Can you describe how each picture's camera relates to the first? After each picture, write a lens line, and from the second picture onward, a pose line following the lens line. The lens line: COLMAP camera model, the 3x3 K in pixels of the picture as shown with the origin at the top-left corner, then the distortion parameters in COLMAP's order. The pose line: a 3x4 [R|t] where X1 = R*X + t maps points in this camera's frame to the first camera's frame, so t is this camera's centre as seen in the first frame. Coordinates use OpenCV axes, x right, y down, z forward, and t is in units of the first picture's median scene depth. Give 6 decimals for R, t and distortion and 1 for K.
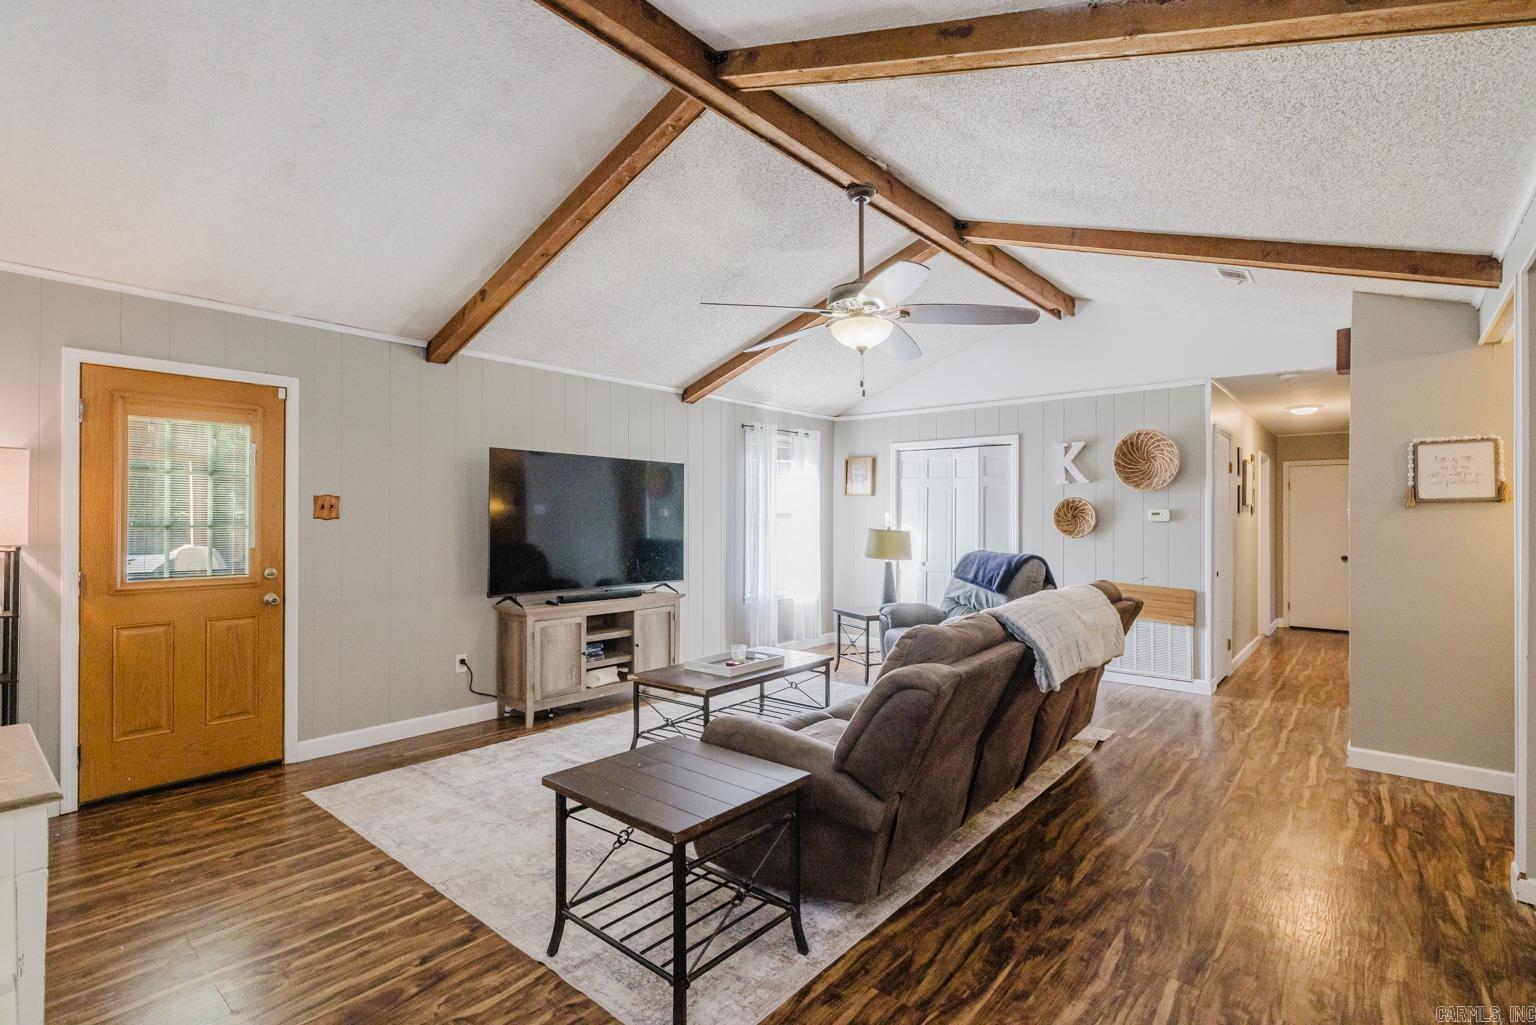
lens RADIAL K [[723.3, 0, 771.2], [0, 723.3, 514.4], [0, 0, 1]] dist [-0.004376, 0.000187]
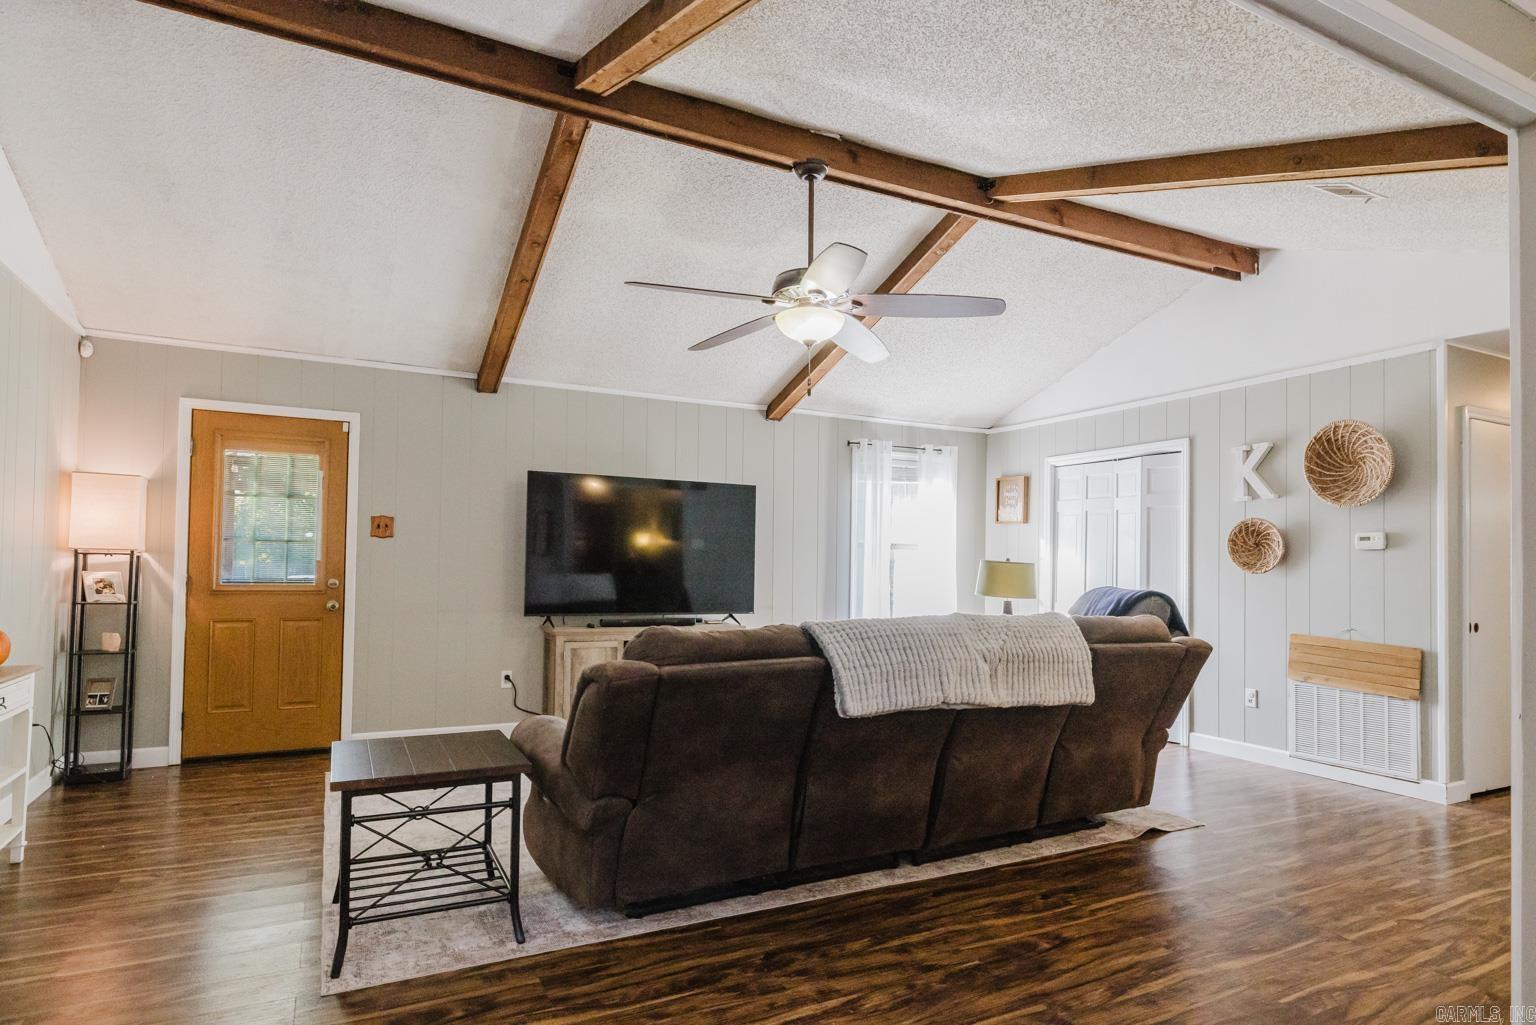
lens RADIAL K [[853.2, 0, 768.5], [0, 853.2, 542.6], [0, 0, 1]] dist [0.002305, -0.000819]
pose [[0.922064, -0.000310, -0.387038, 0.470397], [-0.010067, 0.999642, -0.024784, 0.043563], [0.386907, 0.026749, 0.921731, 0.012361]]
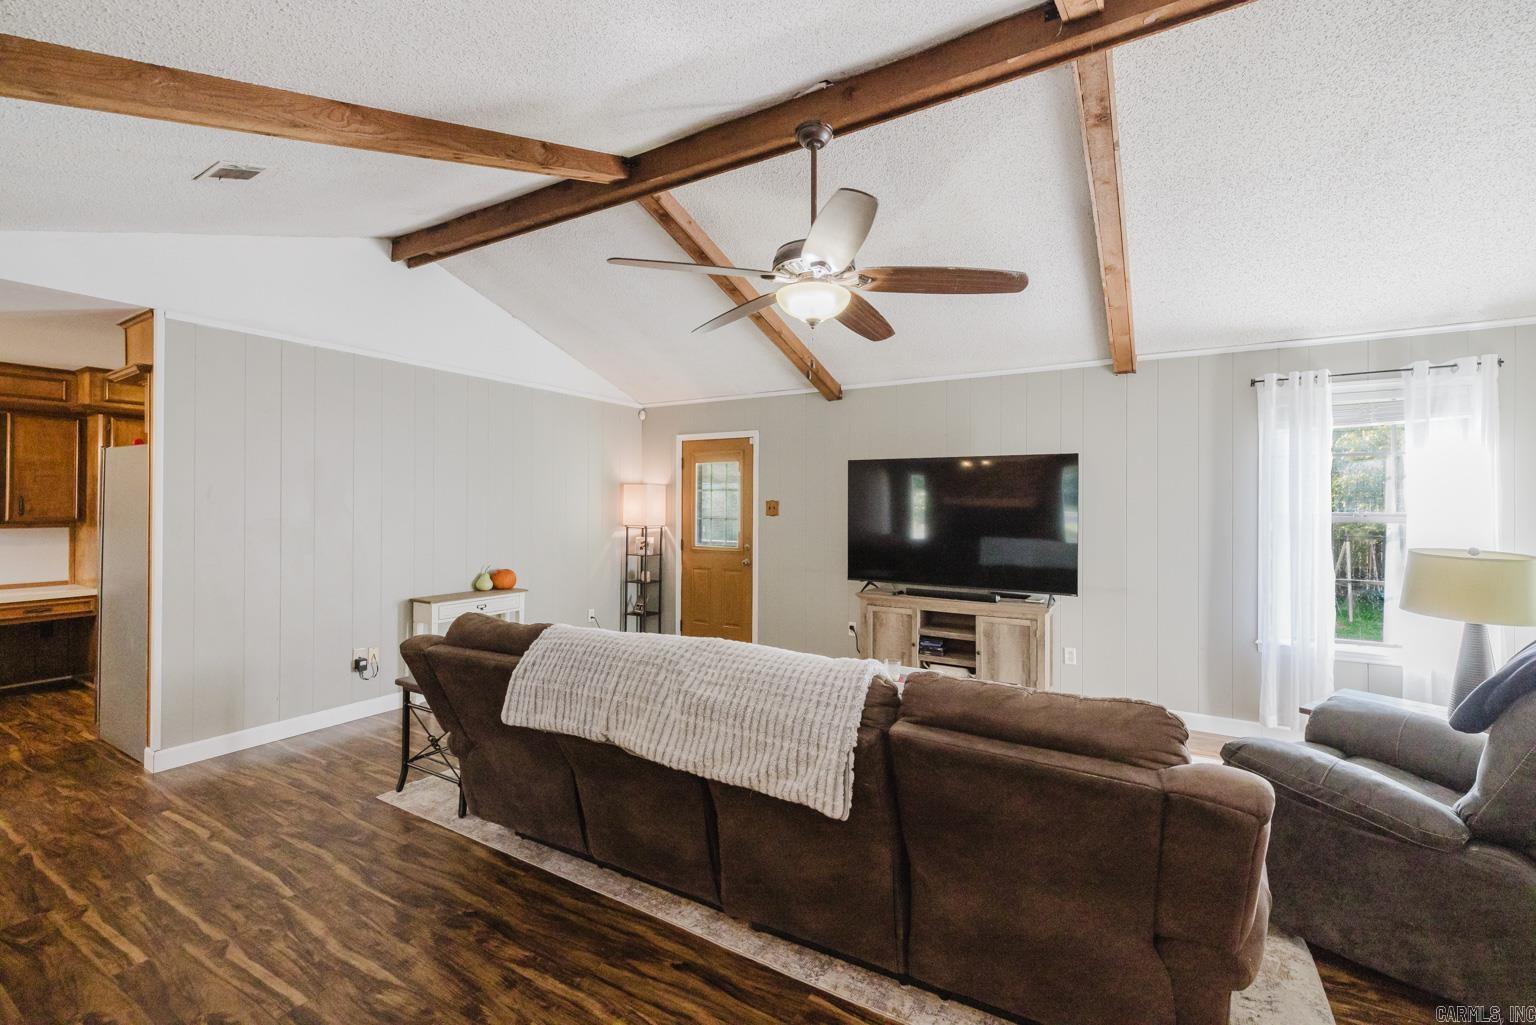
lens RADIAL K [[648.6, 0, 766.8], [0, 648.6, 501.9], [0, 0, 1]] dist [0.001119, -0.000727]
pose [[0.157616, -0.007077, -0.987475, 0.826786], [-0.000711, 0.999973, -0.007280, -0.013689], [0.987500, 0.001850, 0.157607, 0.799610]]
